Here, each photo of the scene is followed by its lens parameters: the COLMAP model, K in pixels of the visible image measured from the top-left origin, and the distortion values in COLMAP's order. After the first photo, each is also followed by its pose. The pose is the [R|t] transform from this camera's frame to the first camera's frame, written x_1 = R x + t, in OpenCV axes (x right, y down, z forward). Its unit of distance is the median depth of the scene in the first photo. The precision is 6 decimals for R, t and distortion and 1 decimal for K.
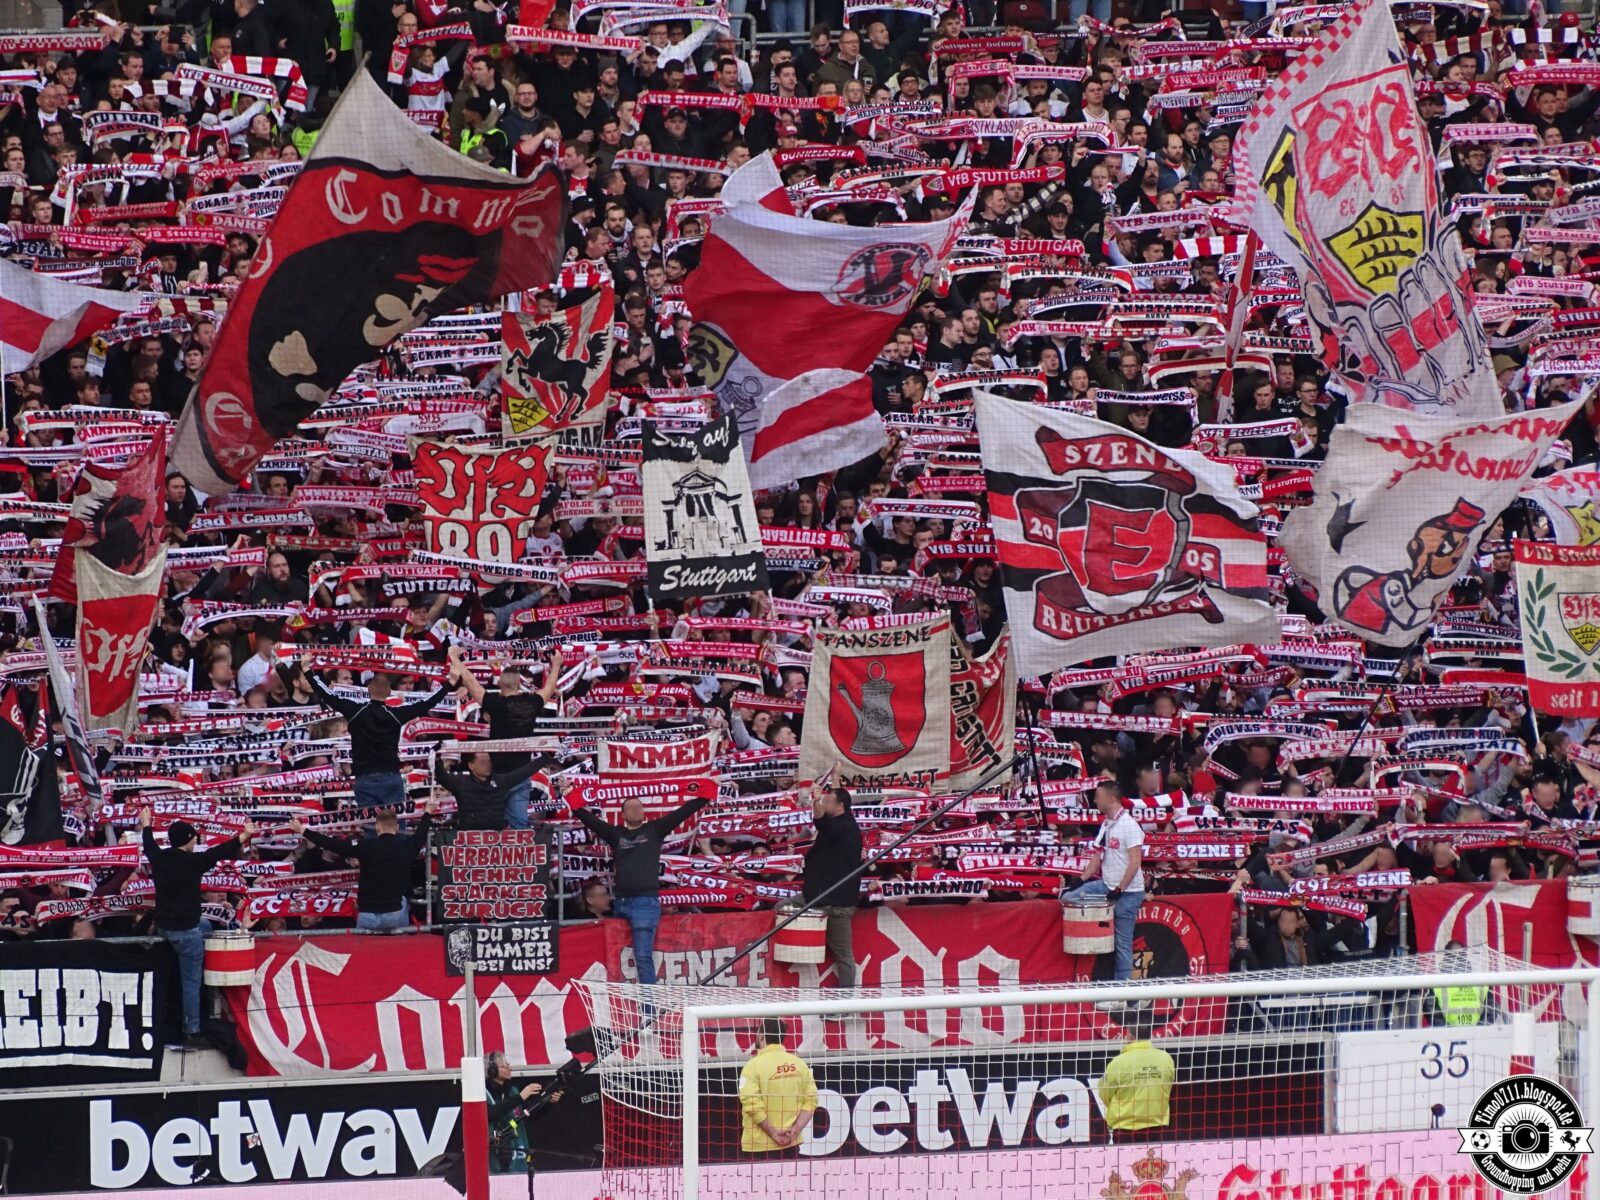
lens RADIAL K [[2522.6, 0, 790.1], [0, 2522.6, 593.7], [0, 0, 1]] dist [-0.024230, 0.000000]
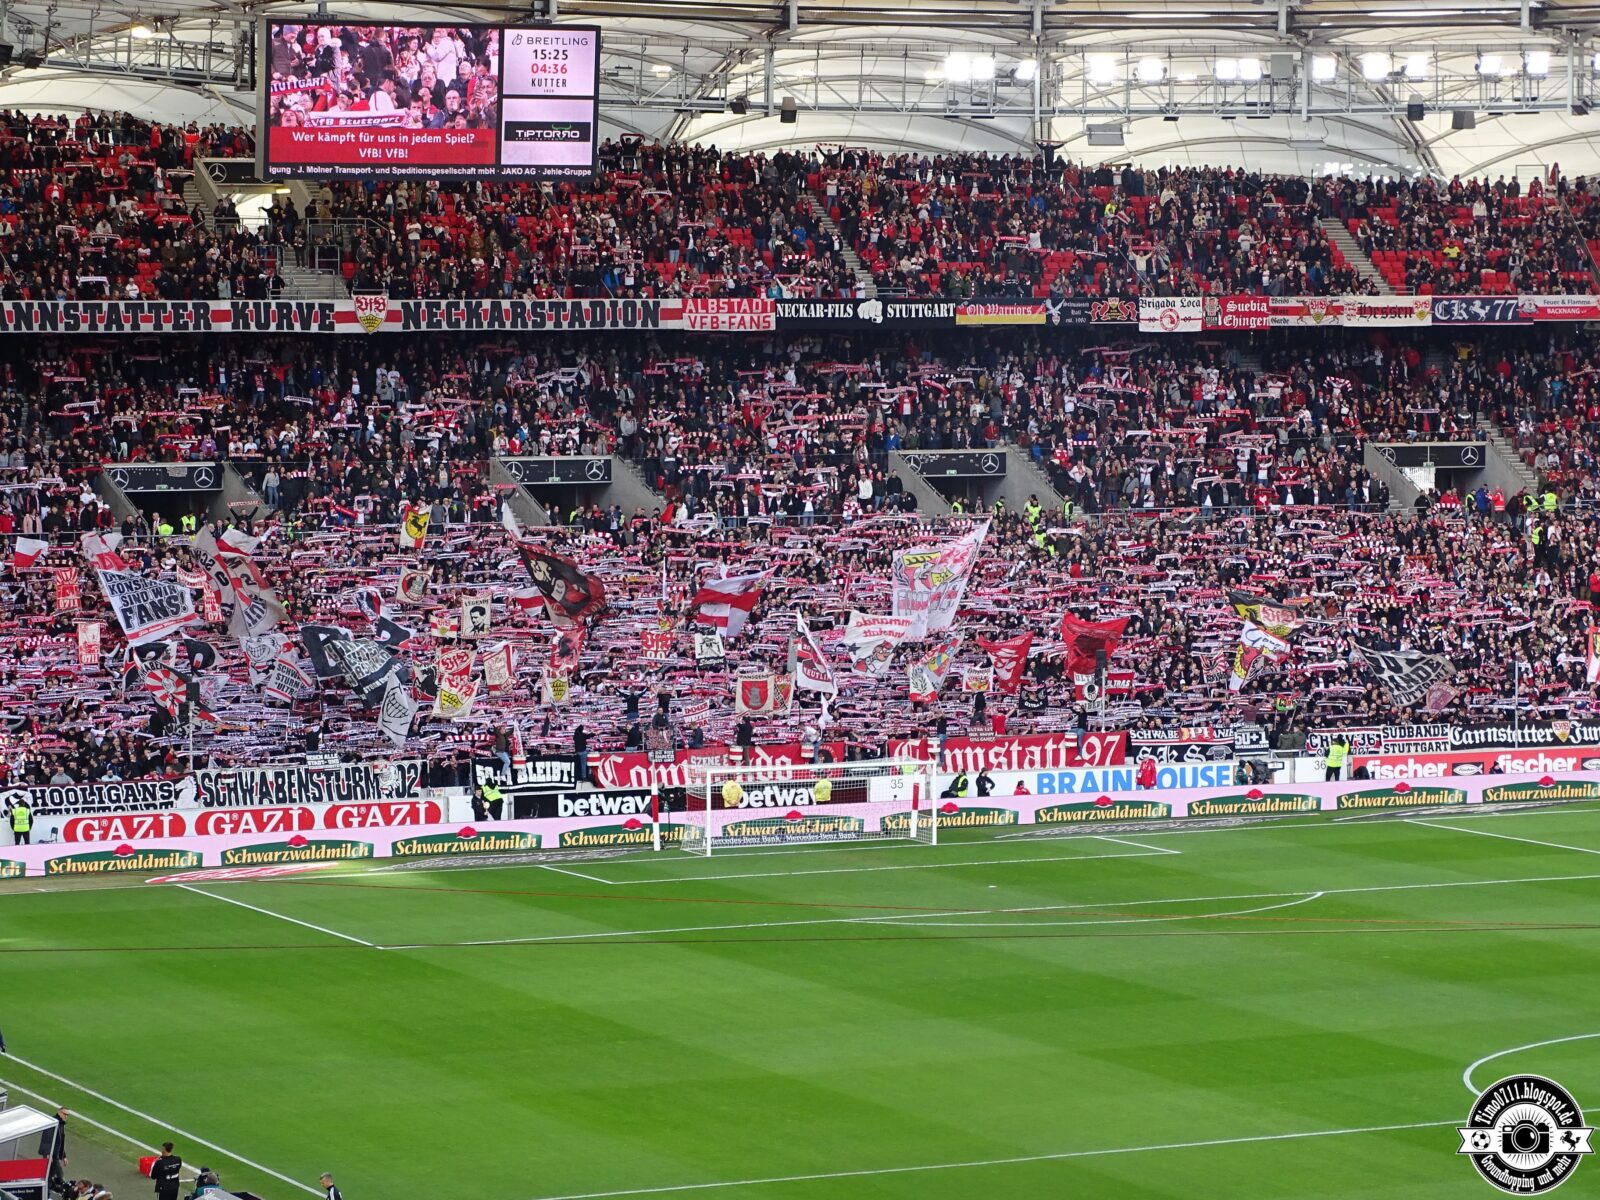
lens RADIAL K [[2522.6, 0, 740.9], [0, 2522.6, 584.3], [0, 0, 1]] dist [-0.024230, 0.000000]
pose [[0.999530, -0.000019, 0.030653, -0.111281], [0.000082, 0.999998, -0.002040, -0.123805], [-0.030653, 0.002041, 0.999528, -3.004701]]
